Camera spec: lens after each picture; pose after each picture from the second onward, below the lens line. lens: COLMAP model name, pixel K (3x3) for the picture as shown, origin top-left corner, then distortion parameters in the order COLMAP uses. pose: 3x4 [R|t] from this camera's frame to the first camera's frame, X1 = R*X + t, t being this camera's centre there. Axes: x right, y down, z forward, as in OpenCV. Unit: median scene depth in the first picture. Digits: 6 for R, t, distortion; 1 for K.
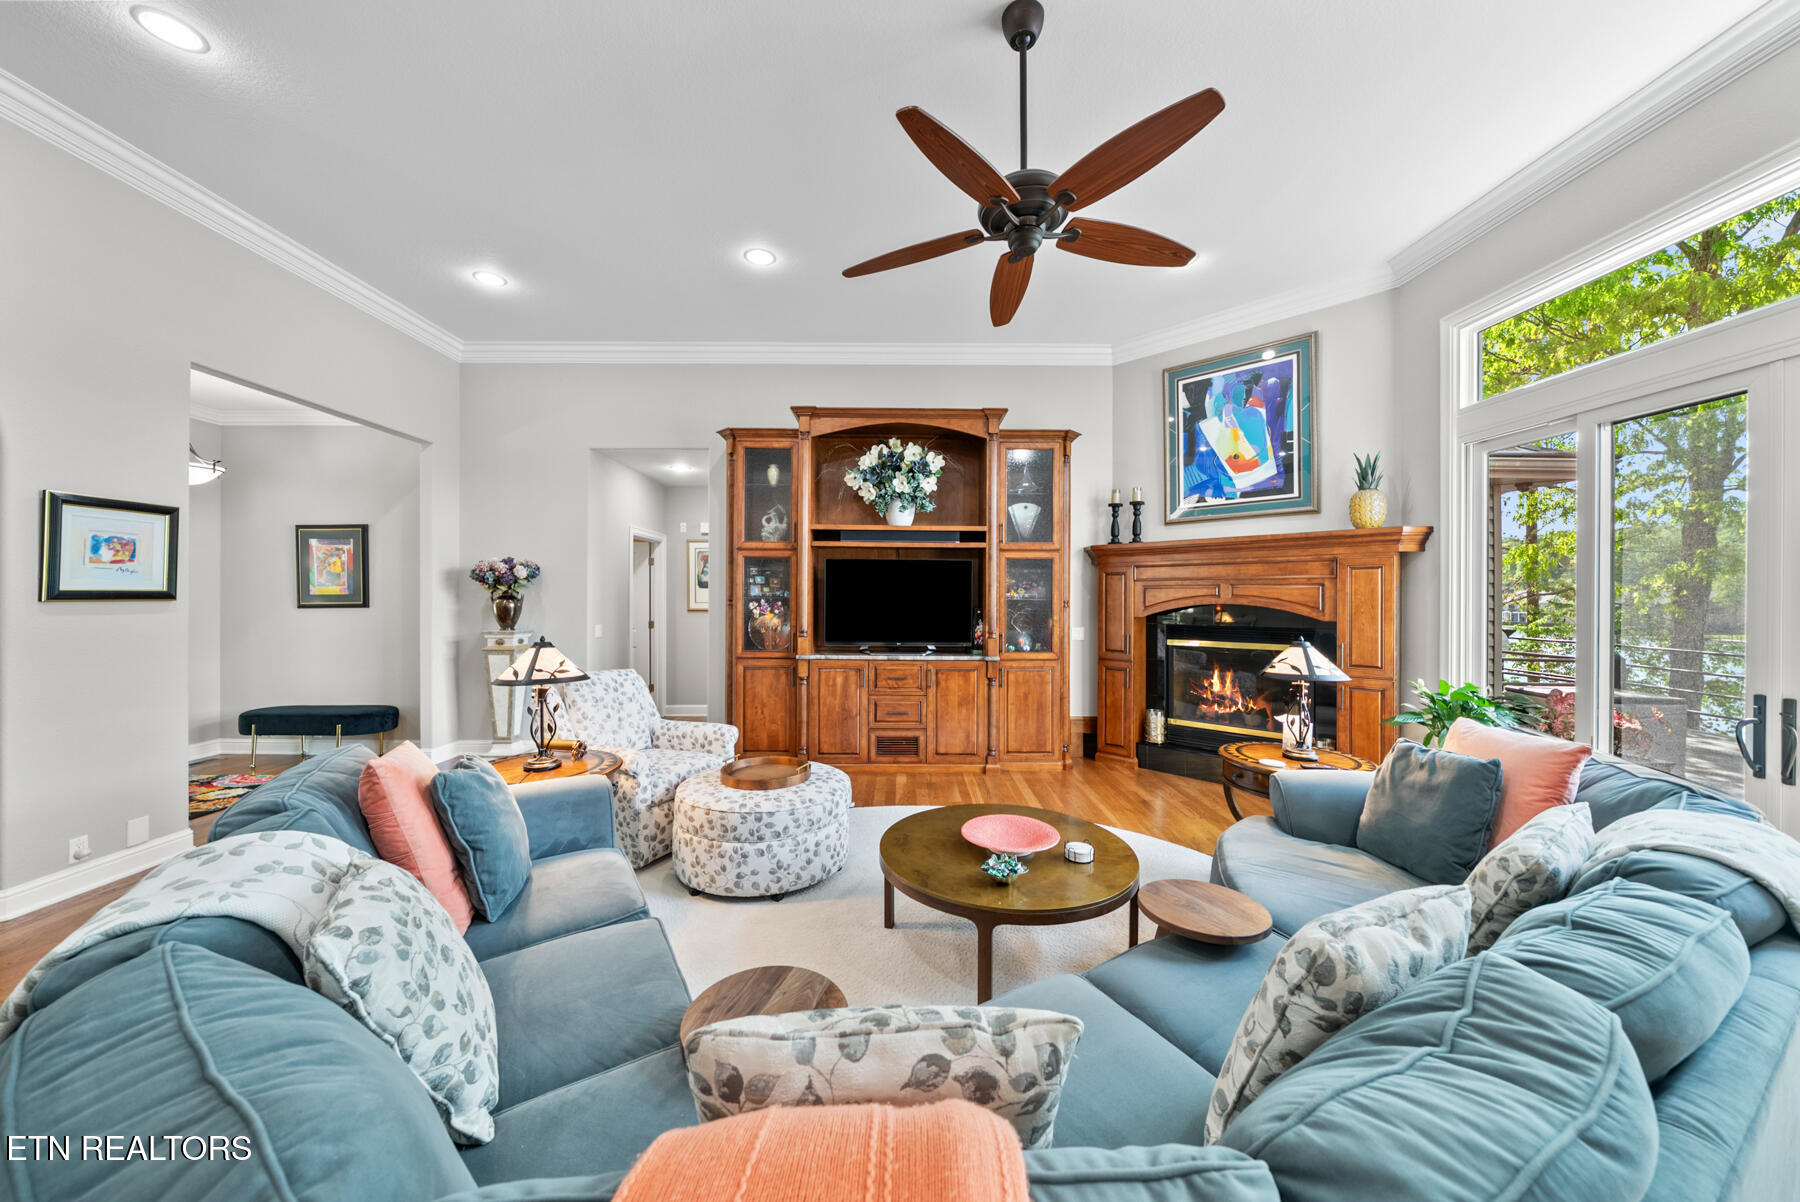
lens RADIAL K [[618.6, 0, 892.3], [0, 618.6, 595.1], [0, 0, 1]] dist [-0.001666, -0.000043]
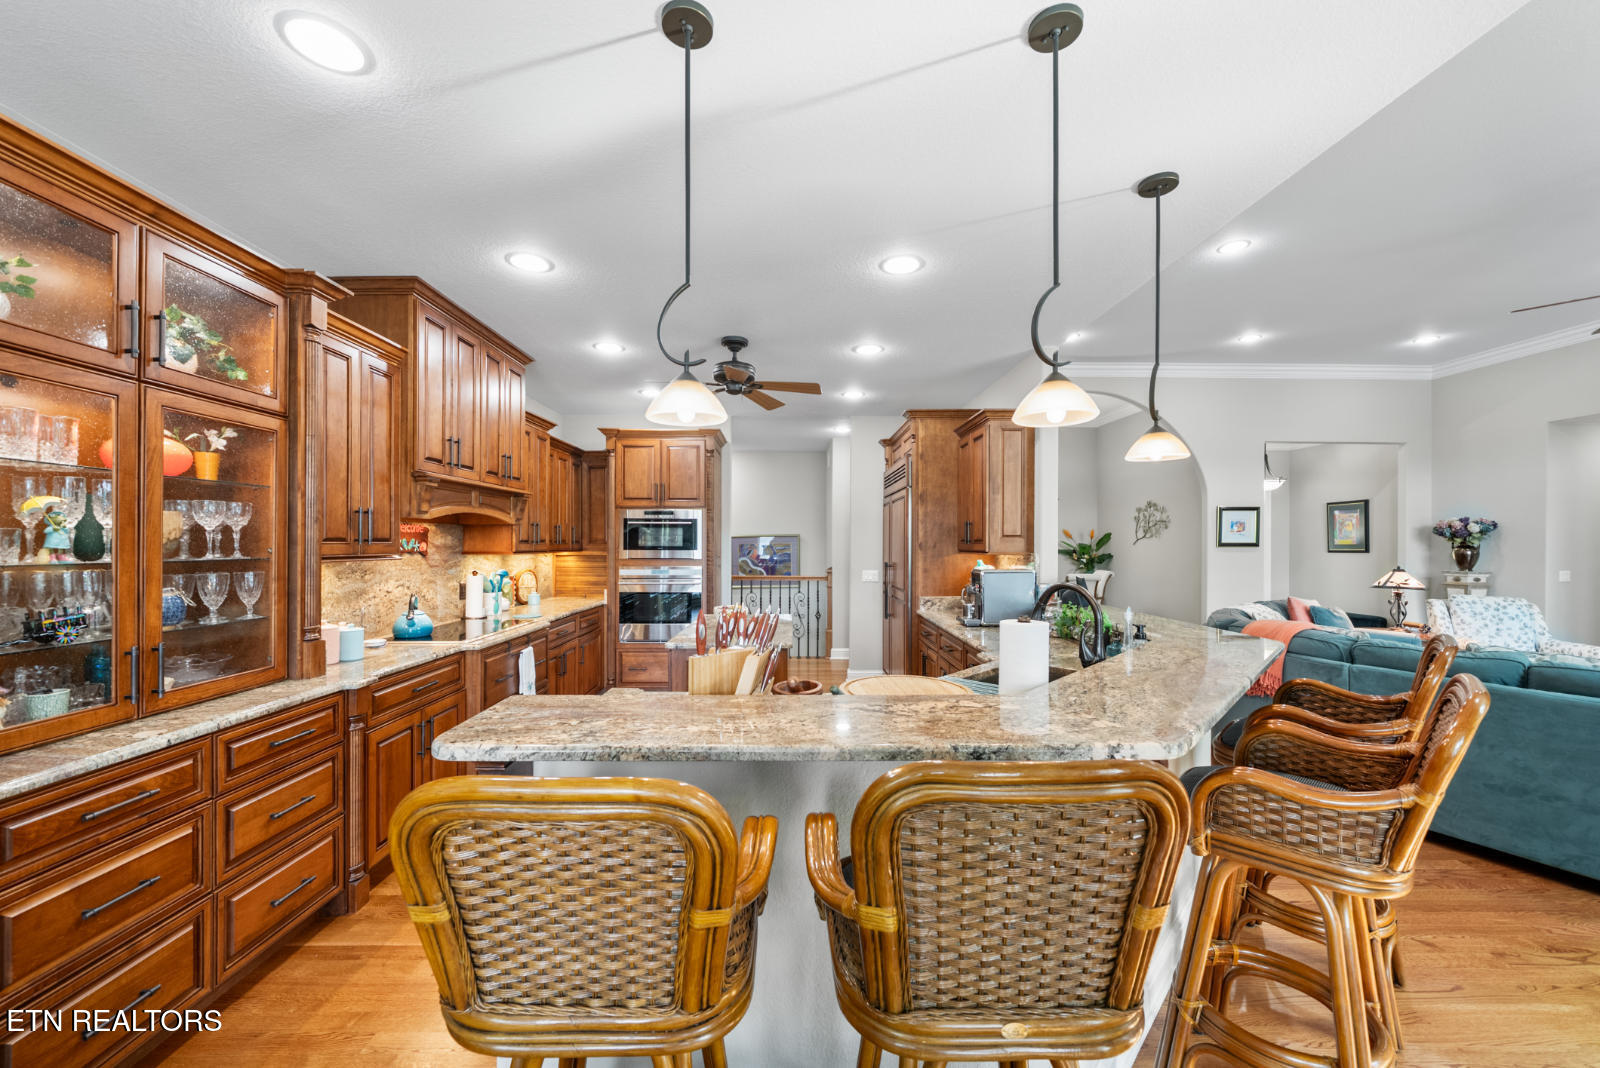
lens RADIAL K [[601.3, 0, 796.5], [0, 601.3, 542.2], [0, 0, 1]] dist [-0.003033, 0.000000]
pose [[0.011620, -0.002676, -0.999929, 0.700003], [-0.001387, 0.999995, -0.002692, -0.000414], [0.999932, 0.001418, 0.011616, -0.497206]]
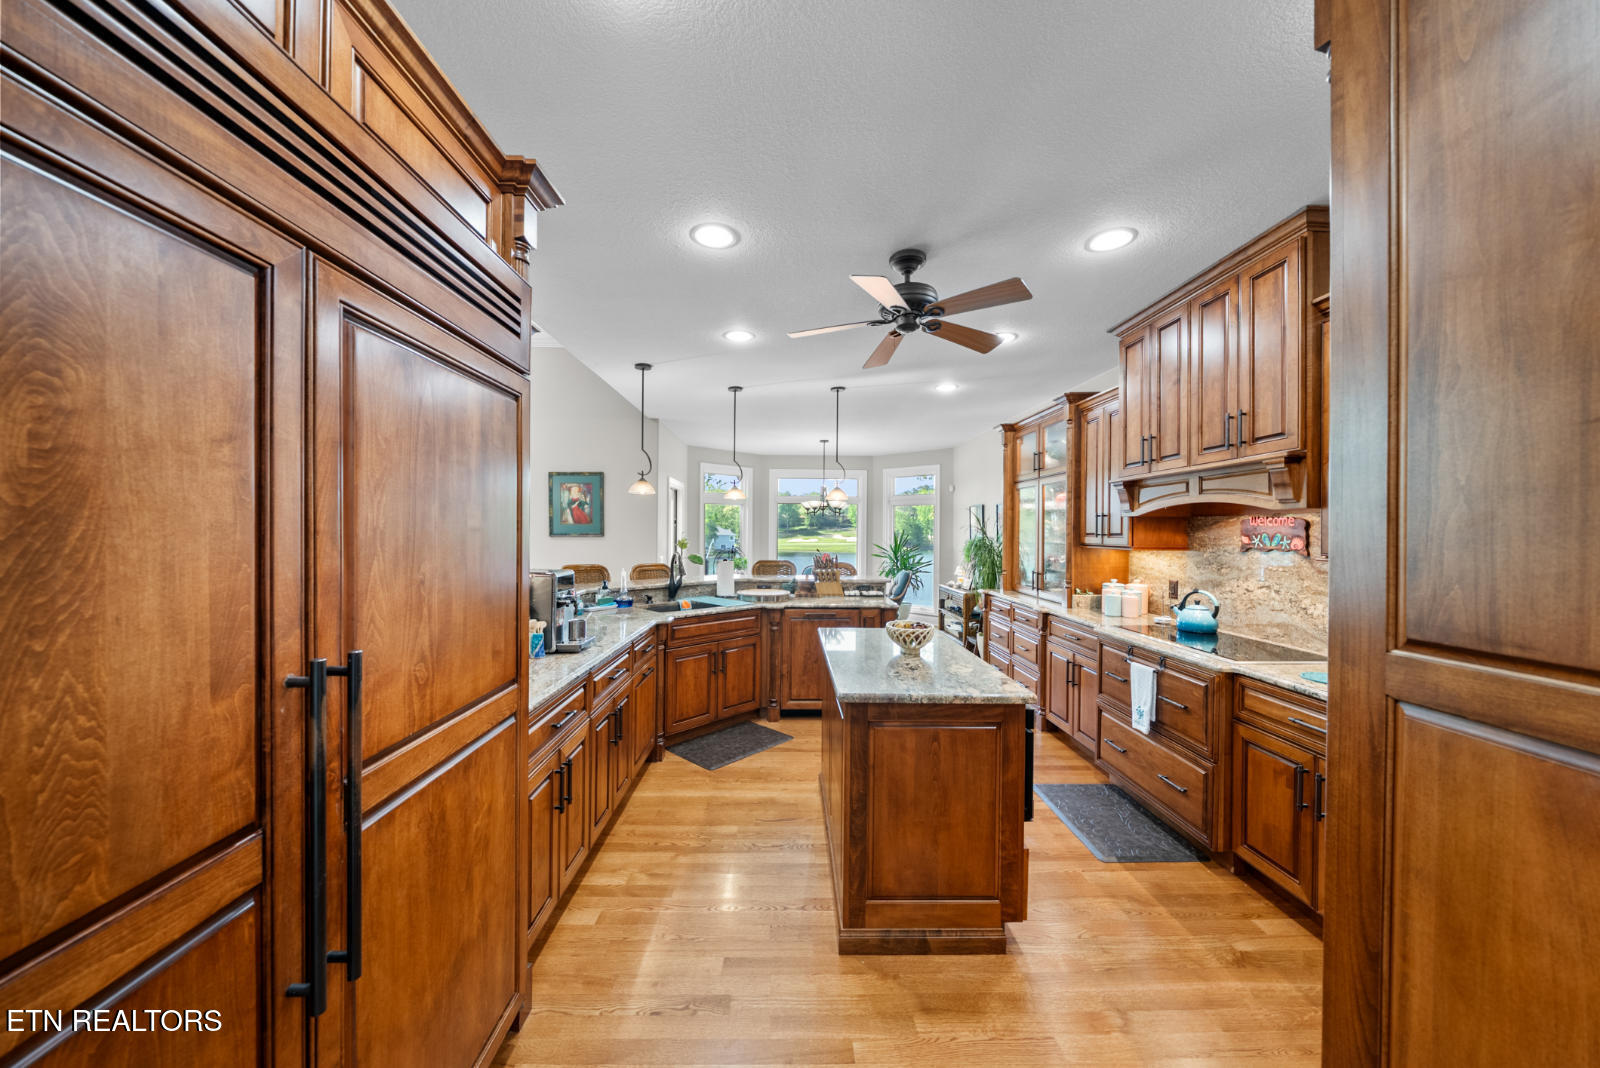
lens RADIAL K [[550.4, 0, 797.2], [0, 550.4, 536.9], [0, 0, 1]] dist [-0.003381, -0.000211]
pose [[-0.022501, -0.012590, 0.999668, -0.578364], [-0.008181, 0.999890, 0.012409, -0.005977], [-0.999713, -0.007900, -0.022601, -0.455198]]
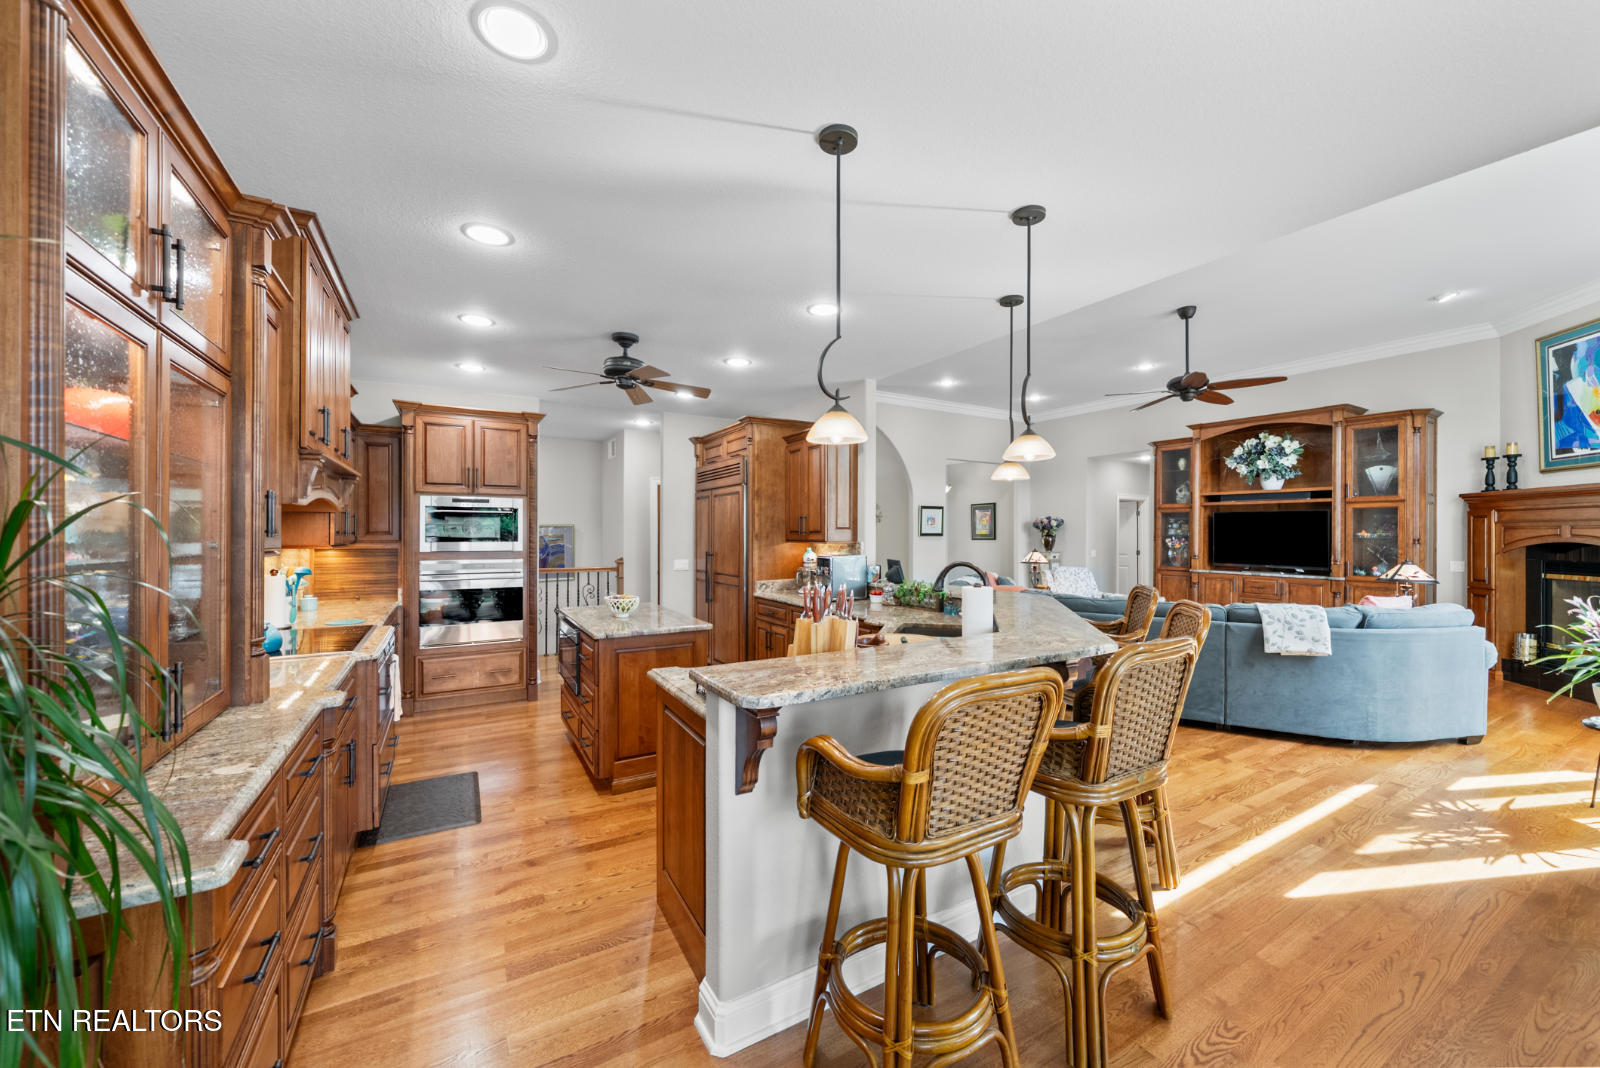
lens RADIAL K [[603.6, 0, 797.7], [0, 603.6, 533.5], [0, 0, 1]] dist [-0.003491, 0.000078]
pose [[0.502955, -0.001130, -0.864312, 0.728105], [0.000261, 0.999999, -0.001156, -0.001056], [0.864313, 0.000356, 0.502955, -0.769474]]
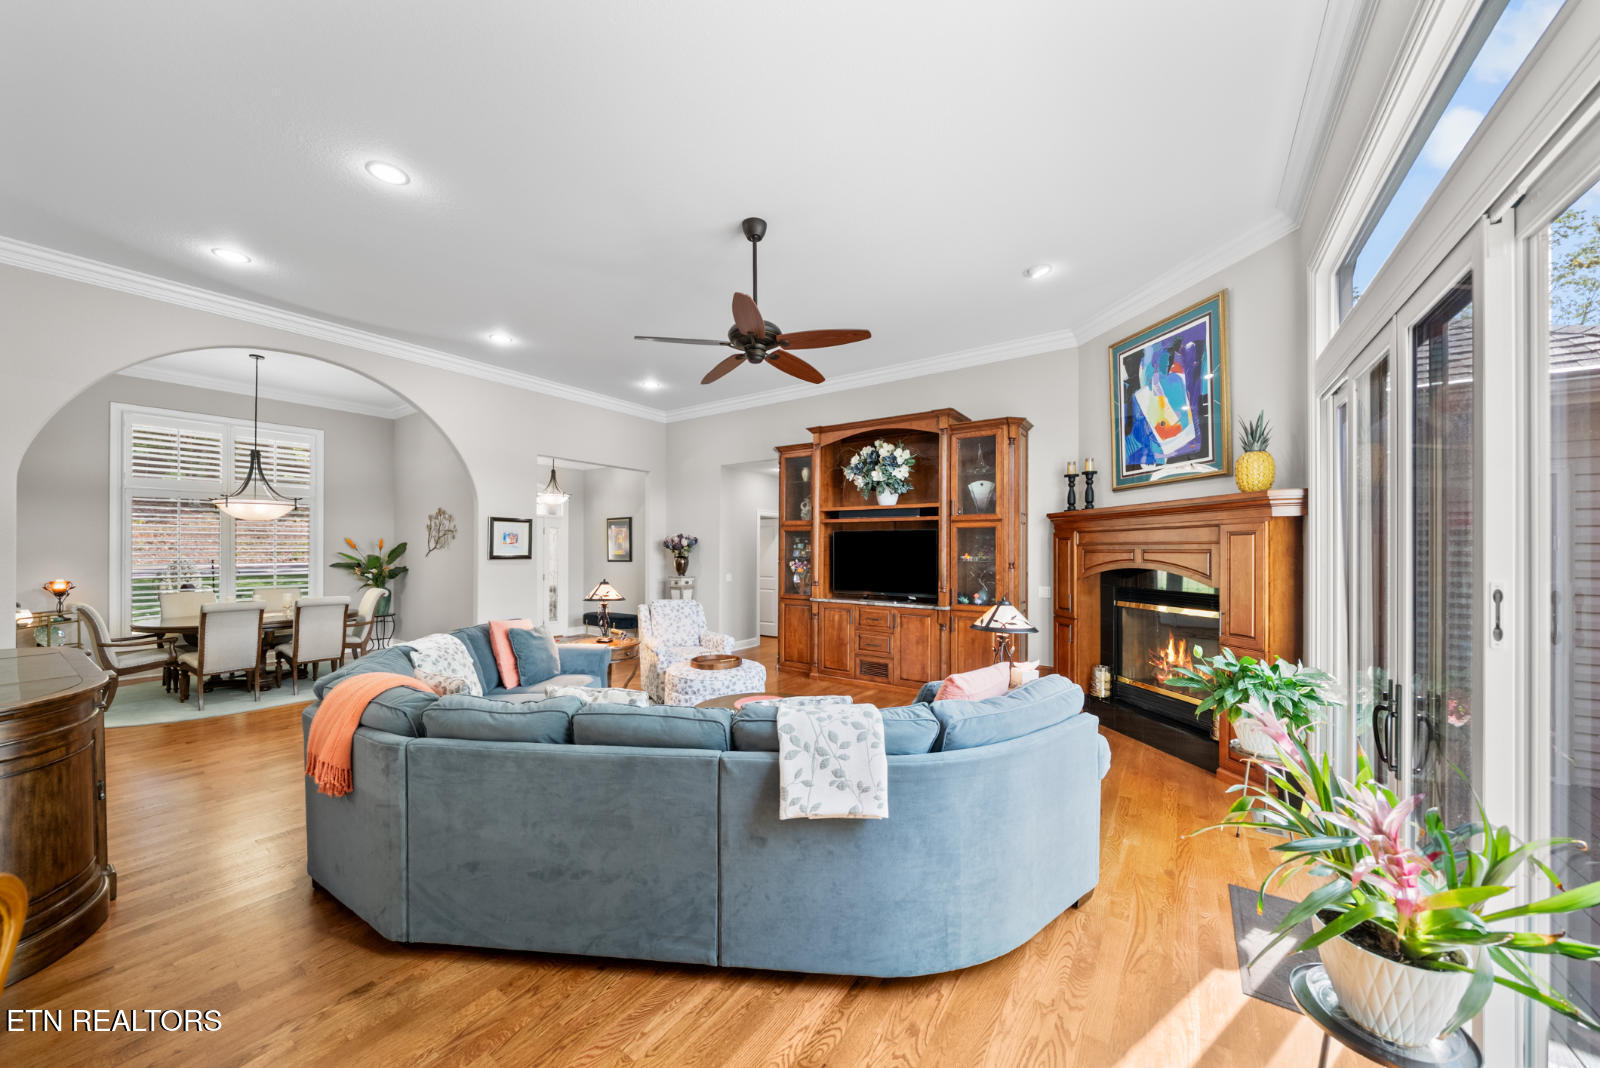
lens RADIAL K [[553.9, 0, 795.8], [0, 553.9, 548.0], [0, 0, 1]] dist [-0.001774, -0.000019]
pose [[0.819141, -0.003196, -0.573583, 0.552802], [0.001599, 0.999993, -0.003289, -0.016122], [0.573590, 0.001777, 0.819141, -0.087063]]
